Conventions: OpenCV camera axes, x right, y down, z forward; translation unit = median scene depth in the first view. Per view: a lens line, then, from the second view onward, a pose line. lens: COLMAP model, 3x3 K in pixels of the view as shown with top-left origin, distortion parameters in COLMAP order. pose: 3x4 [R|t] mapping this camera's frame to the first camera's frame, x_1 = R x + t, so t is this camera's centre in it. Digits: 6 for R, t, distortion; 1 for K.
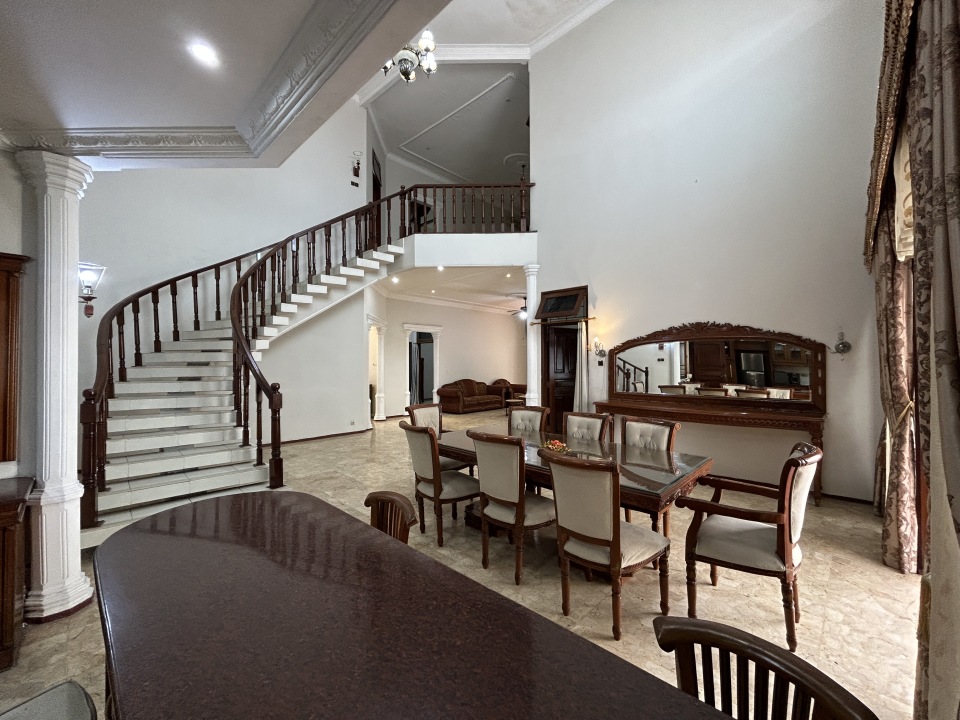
lens RADIAL K [[388.2, 0, 480.0], [0, 388.2, 360.0], [0, 0, 1]] dist [0.001182, 0.000079]
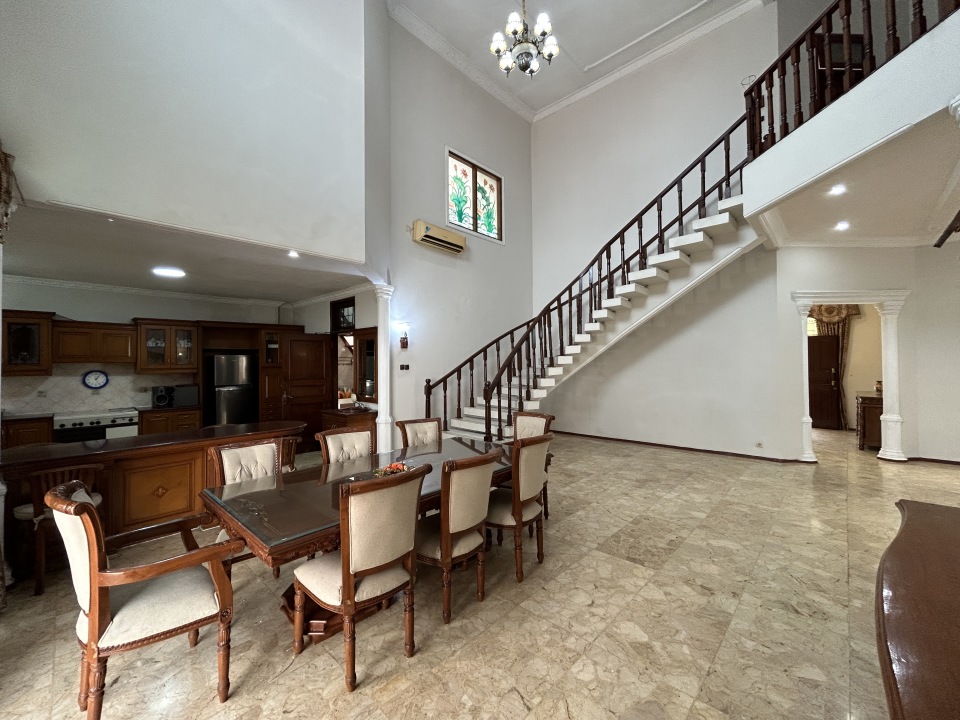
lens RADIAL K [[388.2, 0, 480.0], [0, 388.2, 360.0], [0, 0, 1]] dist [0.001182, 0.000079]
pose [[0.002532, -0.014968, -0.999885, 0.630878], [0.020841, 0.999672, -0.014912, -0.000166], [0.999780, -0.020801, 0.002843, 0.709445]]
